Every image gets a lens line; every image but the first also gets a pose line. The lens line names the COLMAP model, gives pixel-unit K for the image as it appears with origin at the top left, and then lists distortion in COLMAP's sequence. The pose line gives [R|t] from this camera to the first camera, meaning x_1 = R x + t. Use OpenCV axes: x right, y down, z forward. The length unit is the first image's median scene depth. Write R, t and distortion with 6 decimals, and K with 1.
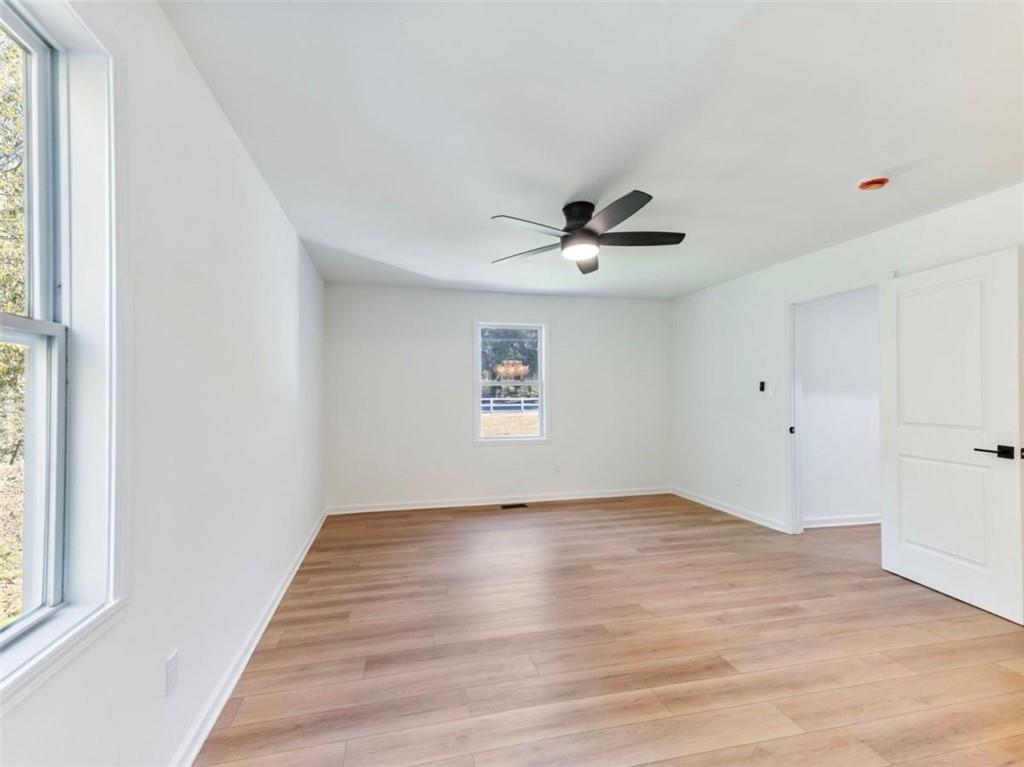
lens RADIAL K [[466.0, 0, 513.9], [0, 466.0, 386.7], [0, 0, 1]] dist [0.026159, -0.000125]
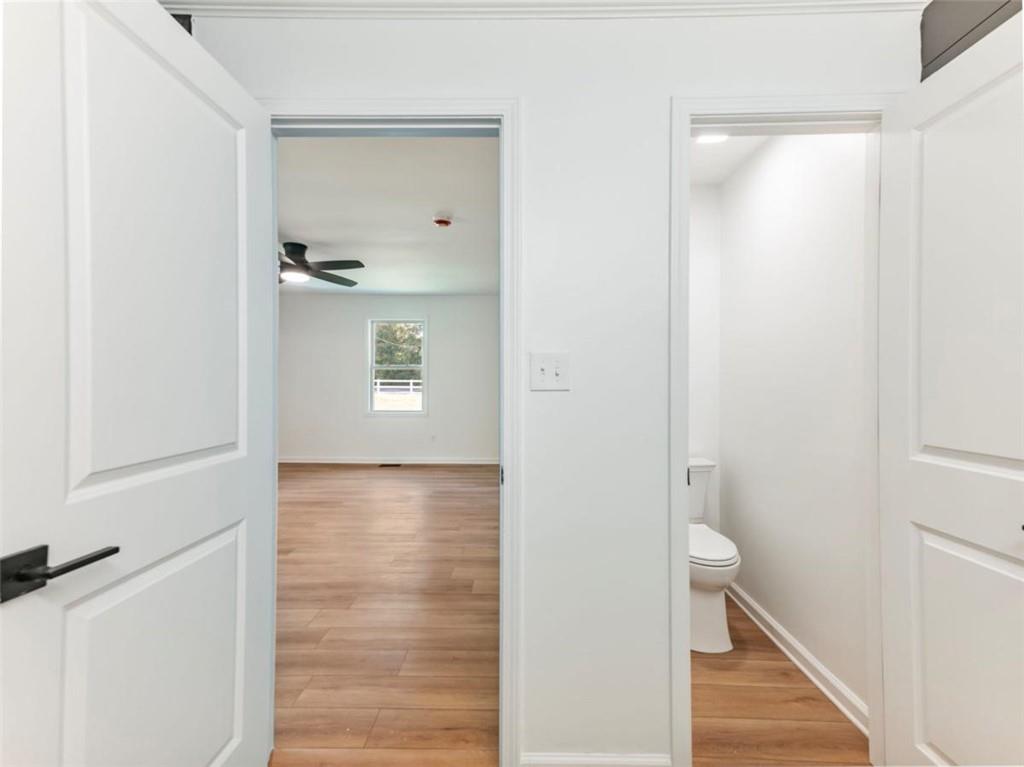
lens RADIAL K [[466.0, 0, 513.9], [0, 466.0, 386.7], [0, 0, 1]] dist [0.026159, -0.000125]
pose [[0.960147, 0.006281, -0.279424, 0.671422], [0.005578, 0.999118, 0.041626, -0.009745], [0.279439, -0.041525, 0.959265, -0.115819]]
